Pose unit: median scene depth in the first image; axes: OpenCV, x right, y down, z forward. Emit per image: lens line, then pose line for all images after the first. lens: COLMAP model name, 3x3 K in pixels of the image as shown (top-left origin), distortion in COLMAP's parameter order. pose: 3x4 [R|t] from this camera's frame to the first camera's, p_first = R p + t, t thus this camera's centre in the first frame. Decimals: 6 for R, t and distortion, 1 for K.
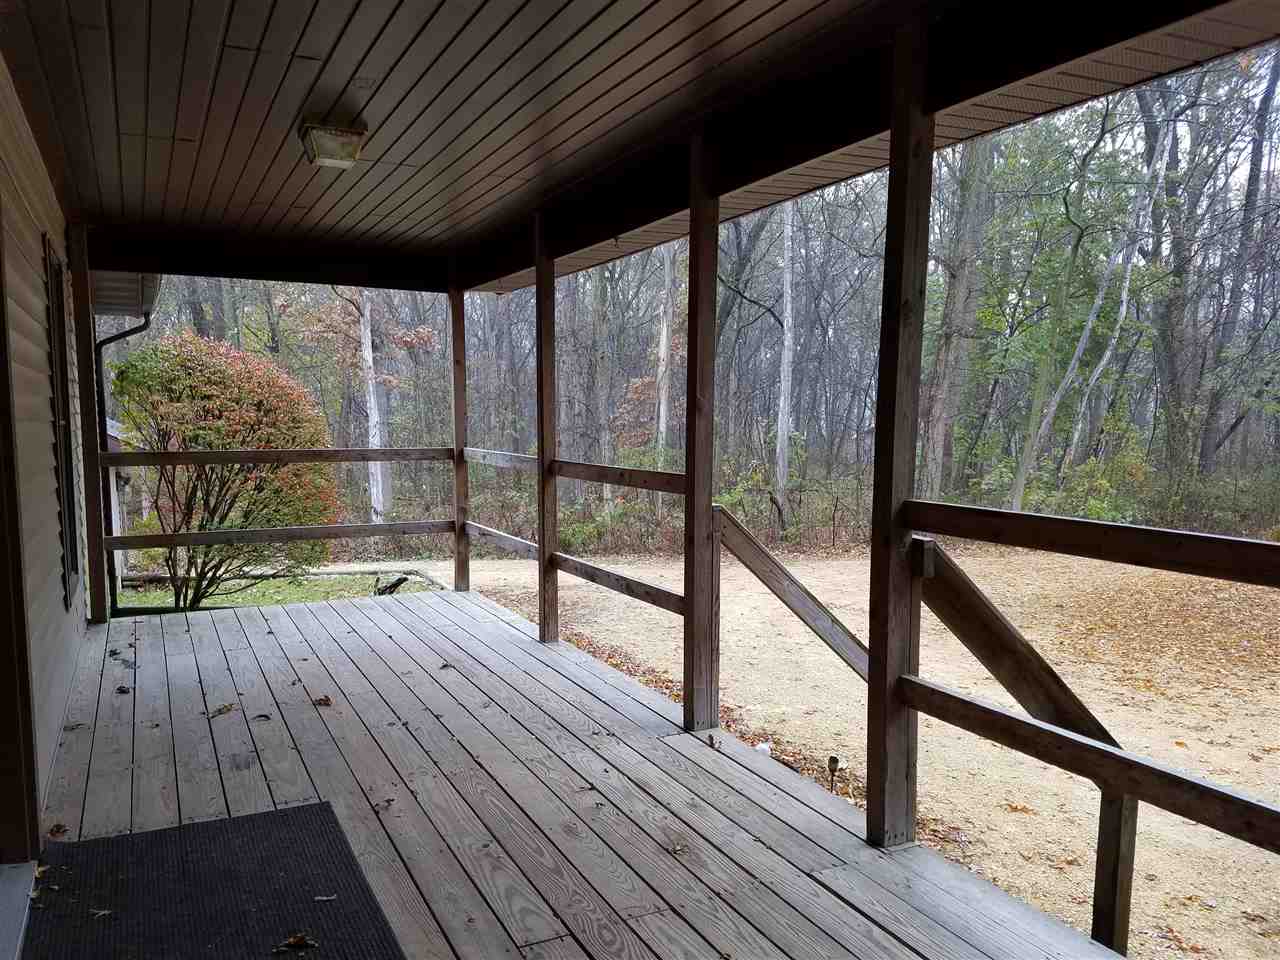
lens RADIAL K [[1017.9, 0, 640.9], [0, 1017.9, 521.2], [0, 0, 1]] dist [0.058628, -0.241174]
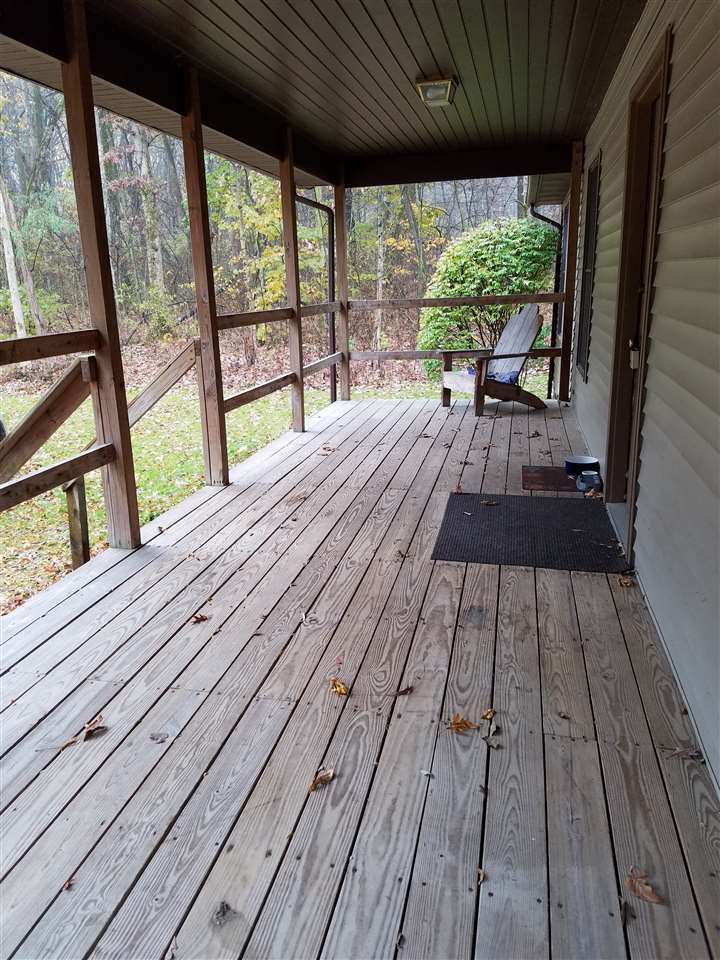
lens RADIAL K [[742.4, 0, 360.0], [0, 742.4, 480.0], [0, 0, 1]] dist [0.134487, -0.212044]
pose [[-0.792700, -0.136021, 0.594243, -0.748514], [0.098730, 0.933275, 0.345327, -0.166934], [-0.601564, 0.332411, -0.726377, 1.614776]]
